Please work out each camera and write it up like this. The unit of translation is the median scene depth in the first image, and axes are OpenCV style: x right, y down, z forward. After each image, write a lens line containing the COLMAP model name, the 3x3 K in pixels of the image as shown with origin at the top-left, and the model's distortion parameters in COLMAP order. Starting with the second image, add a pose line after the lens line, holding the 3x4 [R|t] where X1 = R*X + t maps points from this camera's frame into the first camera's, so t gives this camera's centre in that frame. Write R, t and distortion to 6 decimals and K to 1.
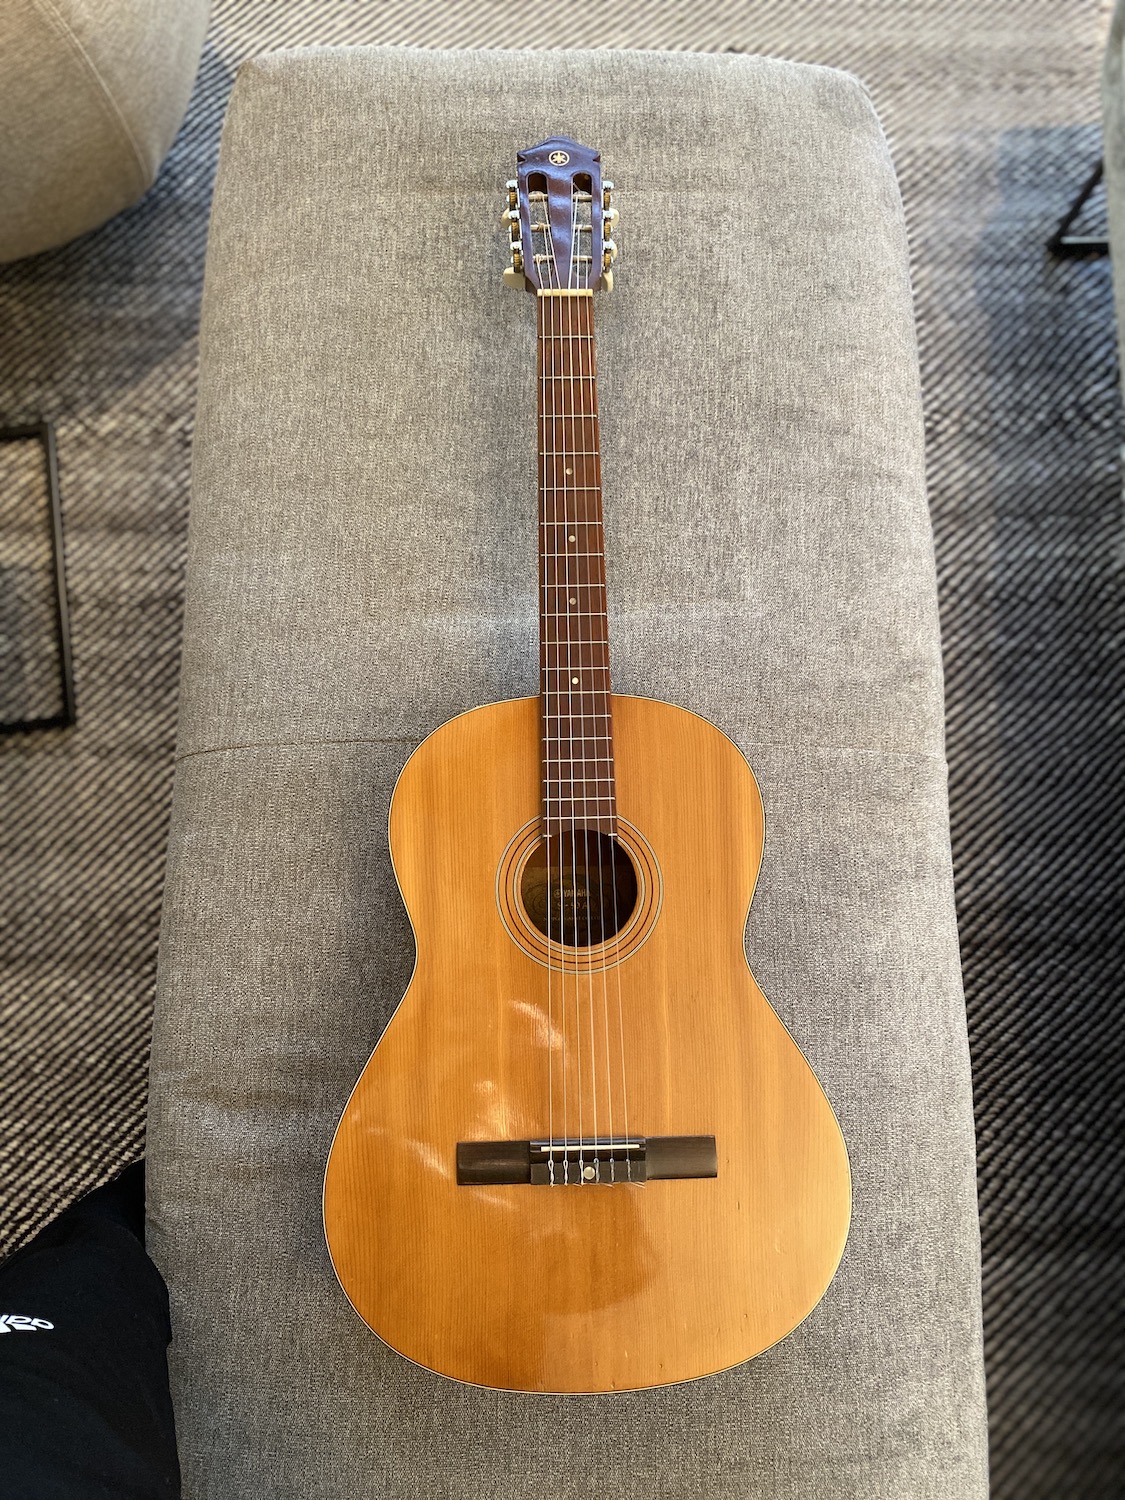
lens RADIAL K [[1195.7, 0, 555.9], [0, 1195.7, 733.6], [0, 0, 1]] dist [0.003089, 0.008227]
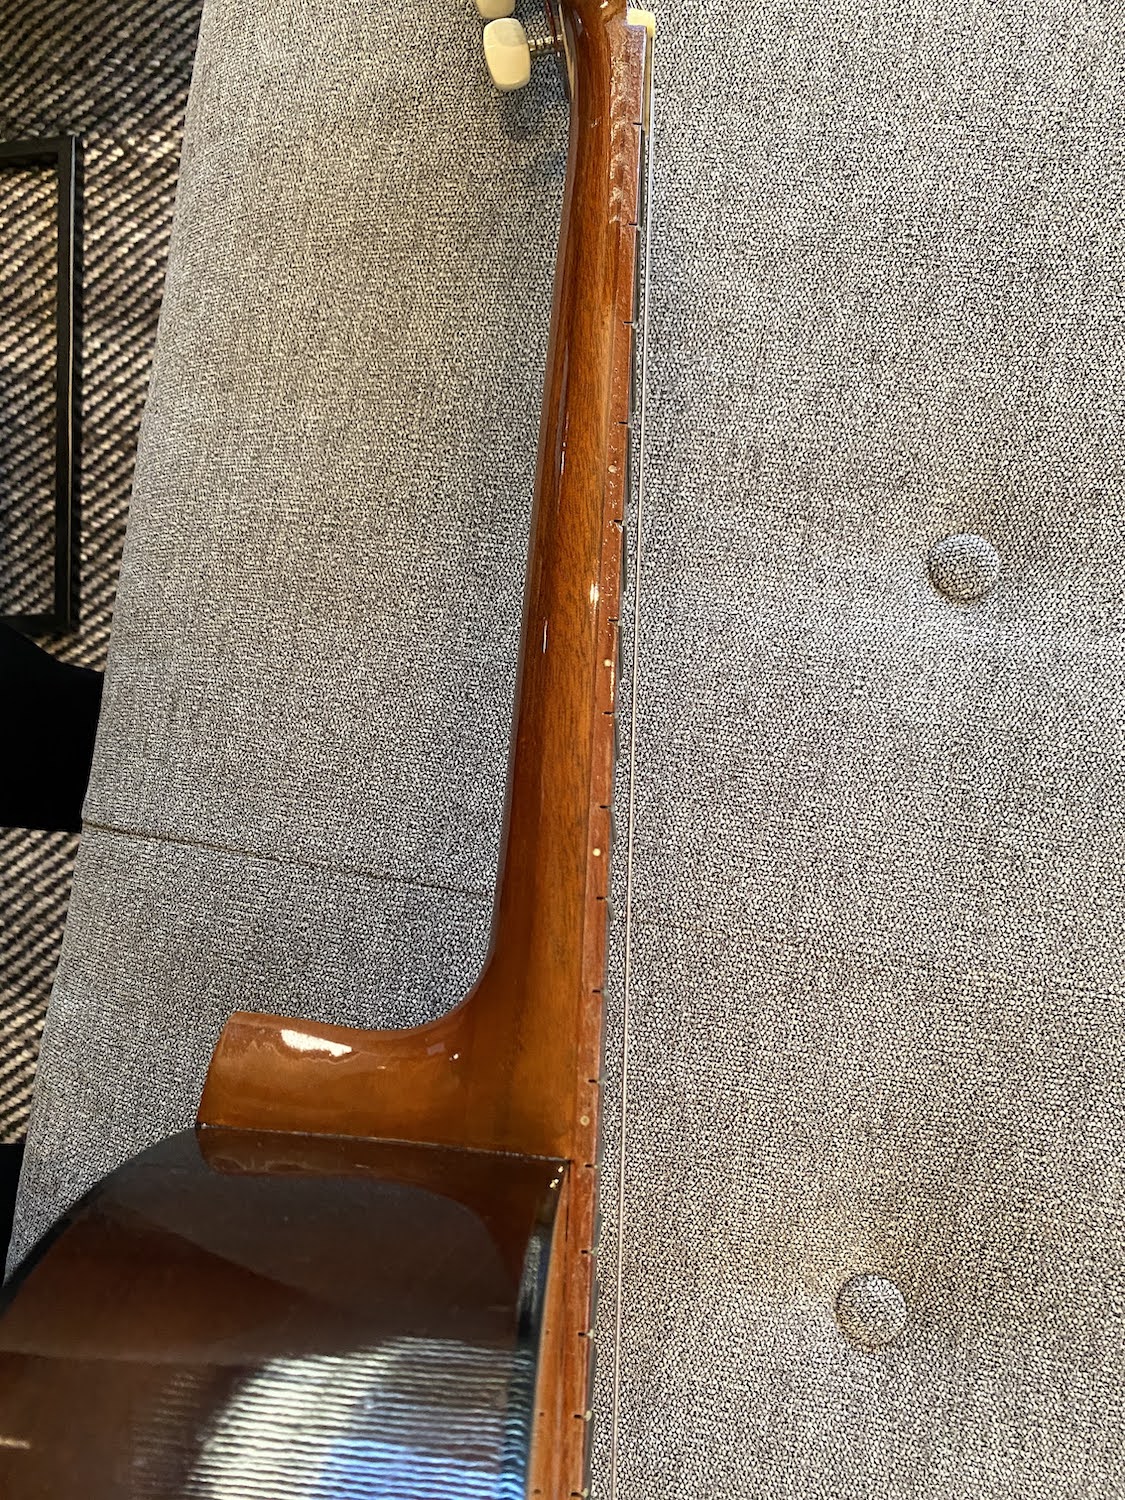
lens RADIAL K [[1195.7, 0, 542.6], [0, 1195.7, 742.8], [0, 0, 1]] dist [0.003089, 0.008227]
pose [[0.978338, 0.125528, -0.164613, -0.050753], [-0.099155, 0.982179, 0.159666, -0.101280], [0.181722, -0.139885, 0.973349, 0.534744]]
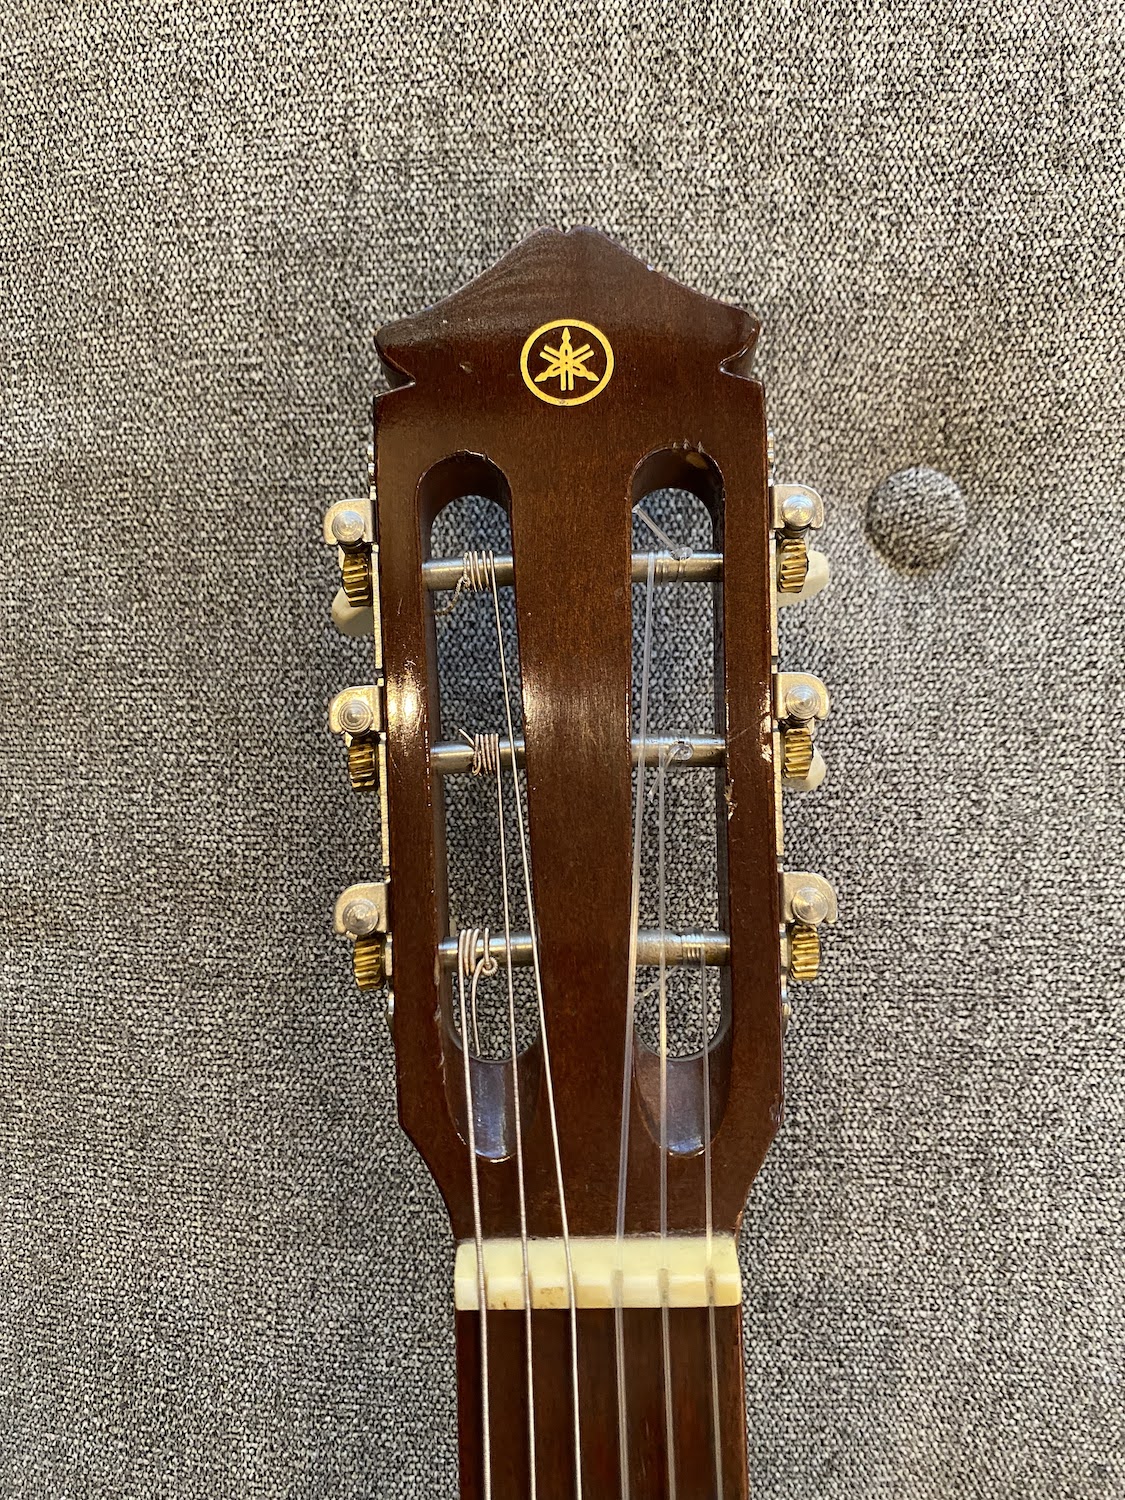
lens RADIAL K [[1195.7, 0, 568.2], [0, 1195.7, 757.3], [0, 0, 1]] dist [0.003089, 0.008227]
pose [[0.998449, -0.015835, -0.053376, -0.053282], [0.029501, 0.963520, 0.266005, -0.356160], [0.047217, -0.267167, 0.962493, 0.718943]]
